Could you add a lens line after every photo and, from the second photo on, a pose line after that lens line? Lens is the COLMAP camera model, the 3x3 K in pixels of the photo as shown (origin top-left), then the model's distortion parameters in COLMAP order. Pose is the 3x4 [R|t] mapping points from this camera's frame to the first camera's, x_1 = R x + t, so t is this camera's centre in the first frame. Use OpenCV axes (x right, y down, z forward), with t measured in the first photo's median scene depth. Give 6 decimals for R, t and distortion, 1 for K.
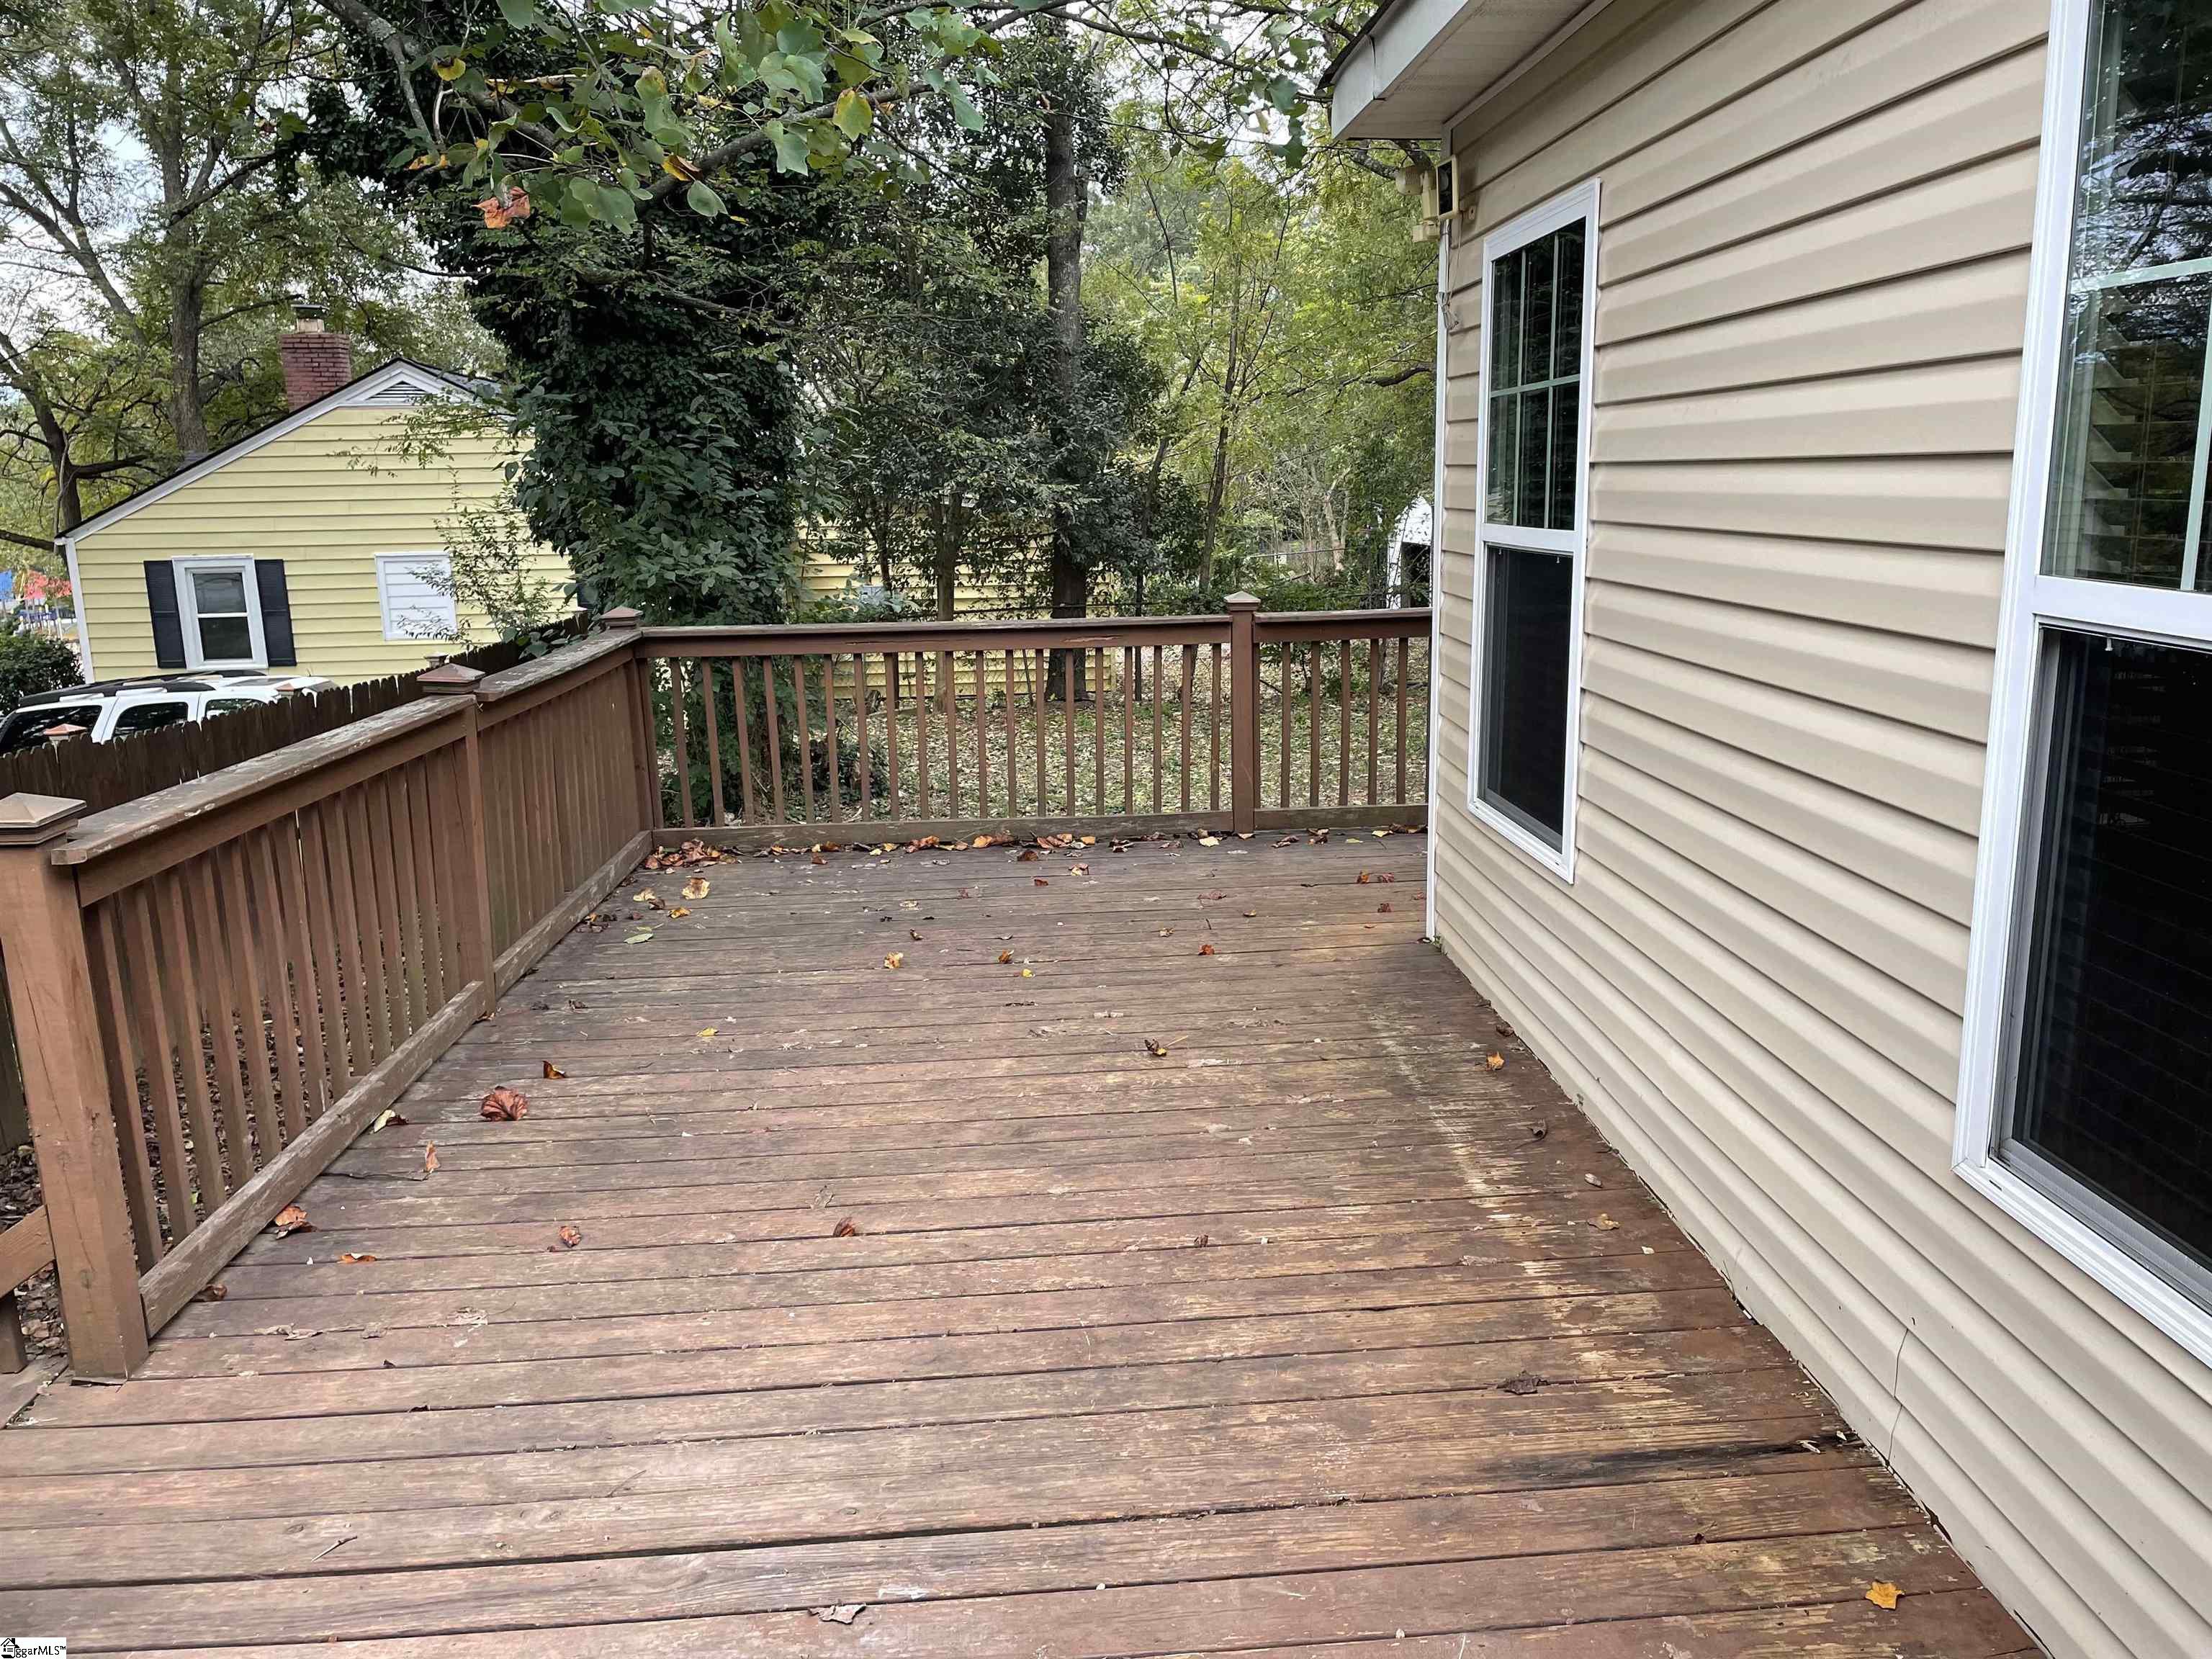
lens RADIAL K [[1732.1, 0, 1106.0], [0, 1732.1, 829.5], [0, 0, 1]] dist [0.060996, -0.086536]
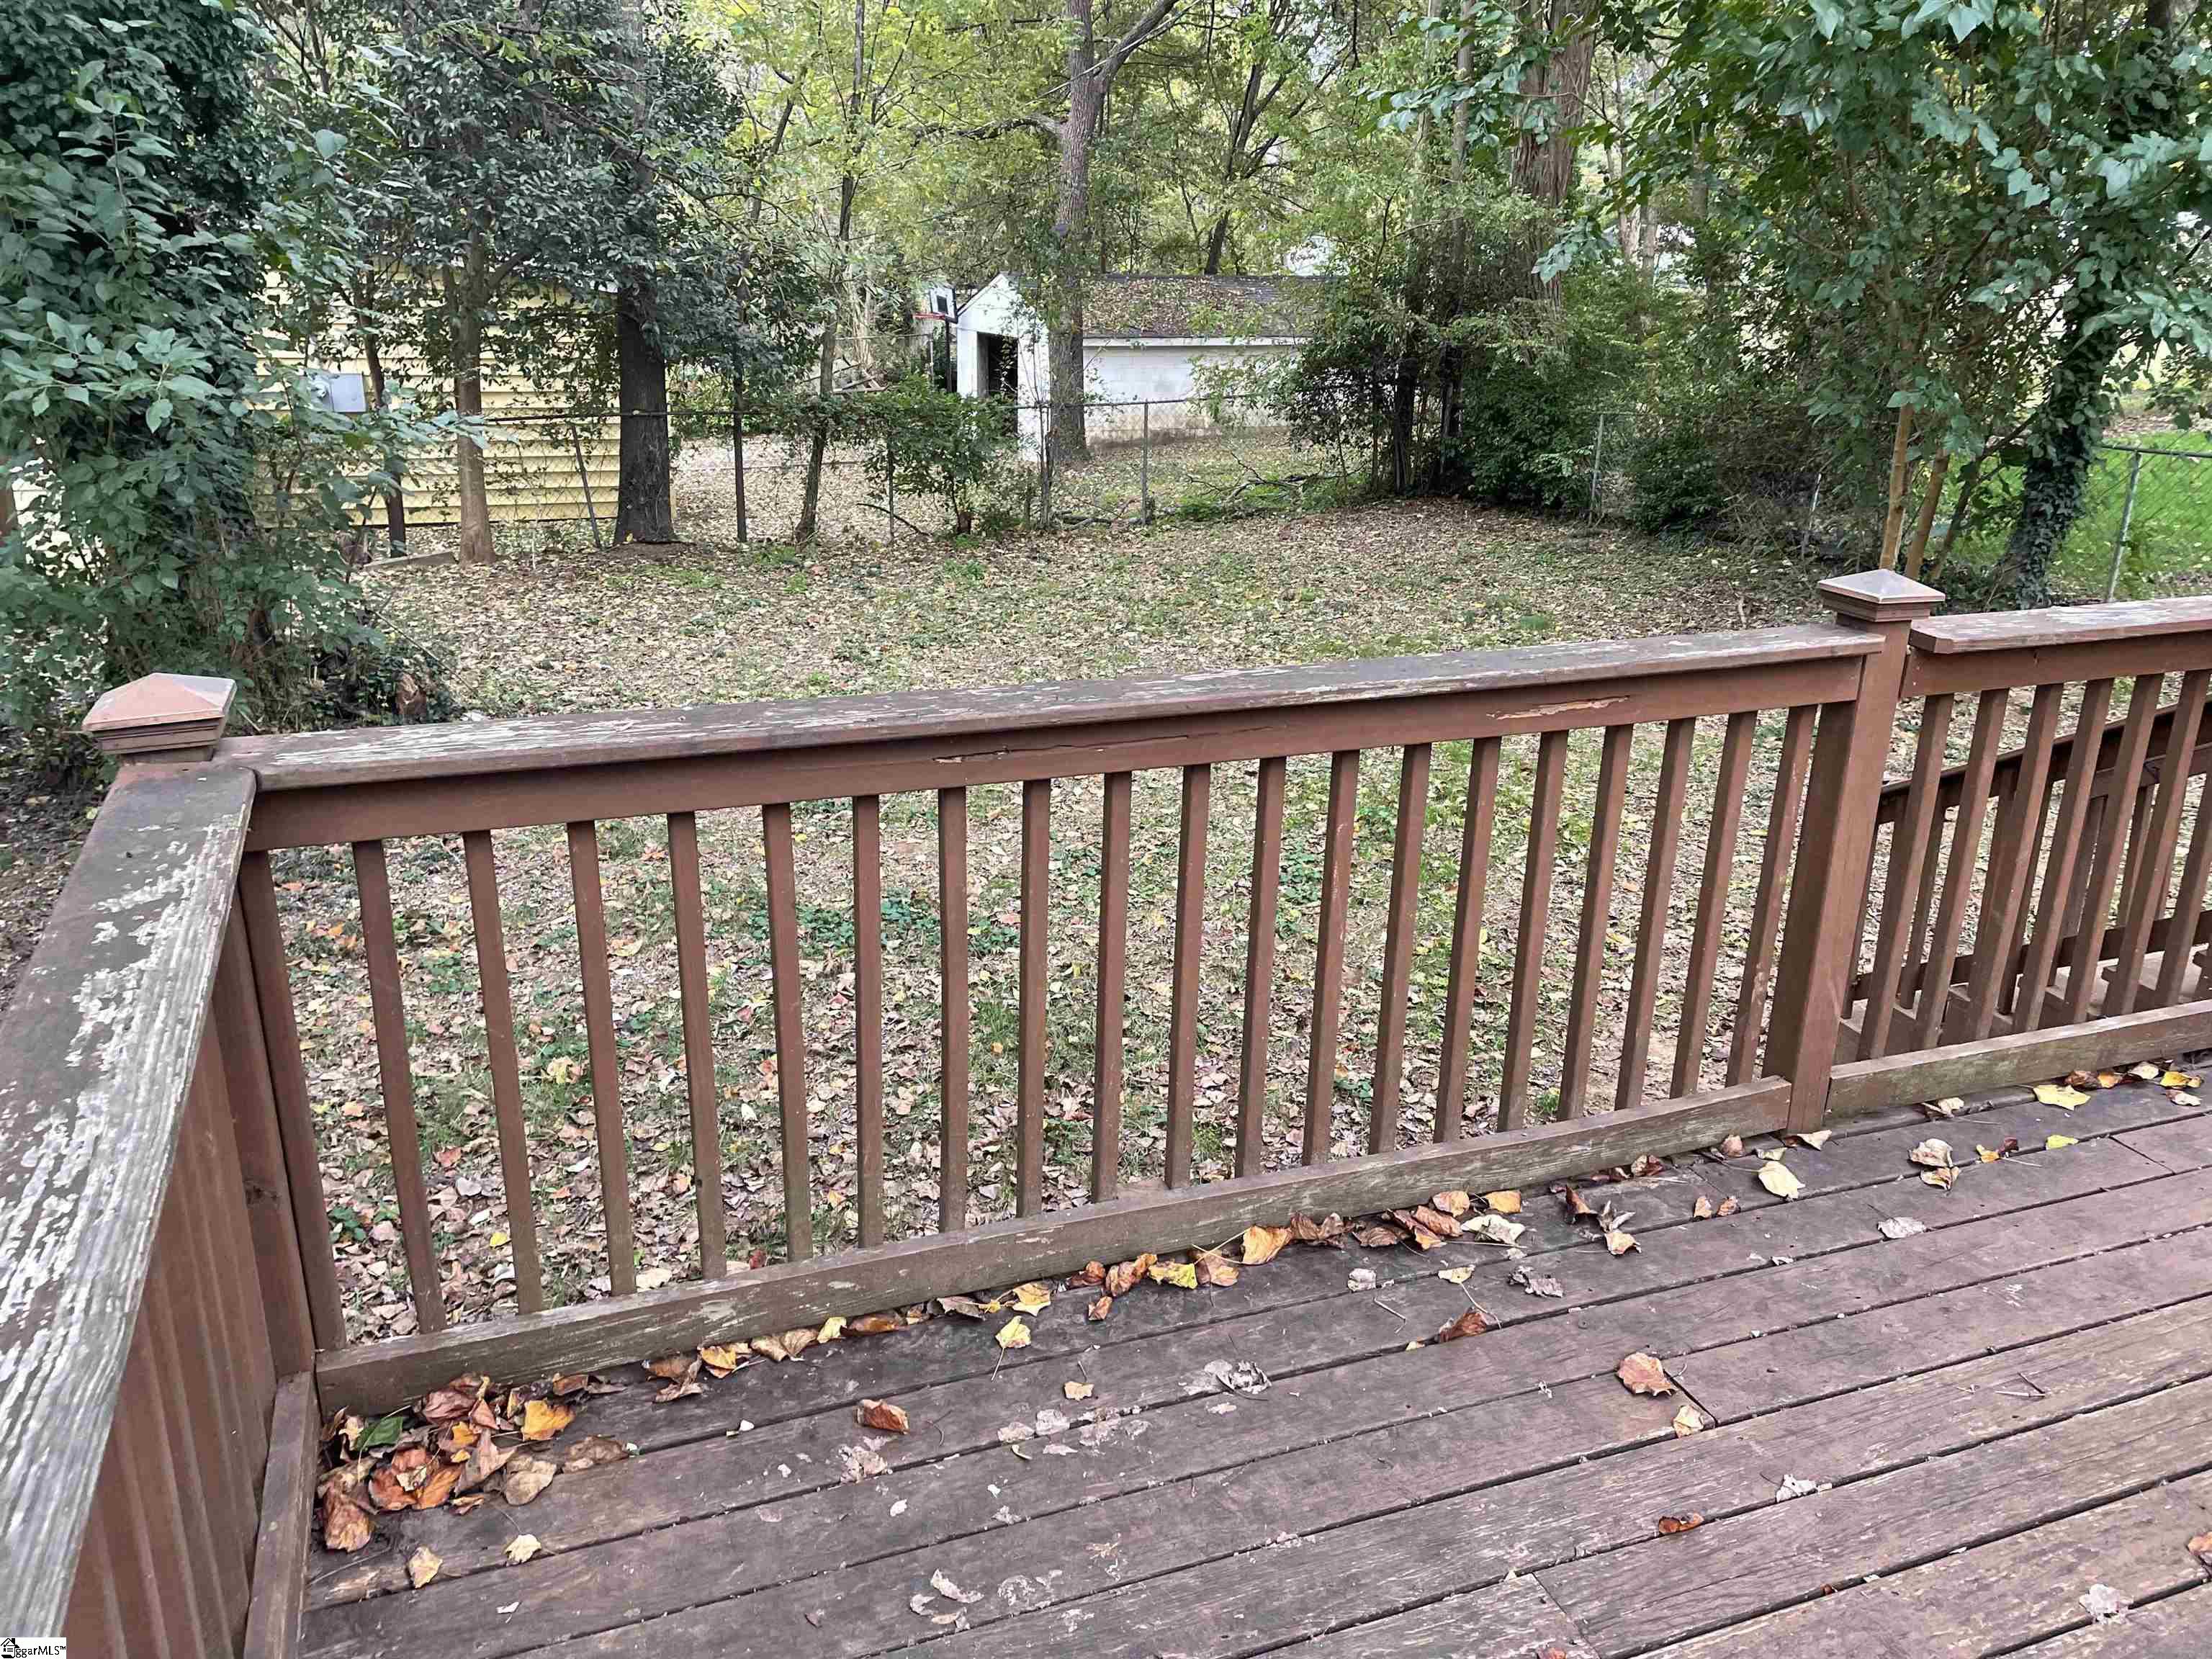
lens RADIAL K [[1732.1, 0, 1106.0], [0, 1732.1, 829.5], [0, 0, 1]] dist [0.060996, -0.086536]
pose [[0.951241, -0.061900, 0.302175, -0.105563], [0.023883, 0.991497, 0.127922, -0.065224], [-0.307524, -0.114468, 0.944630, 0.328695]]
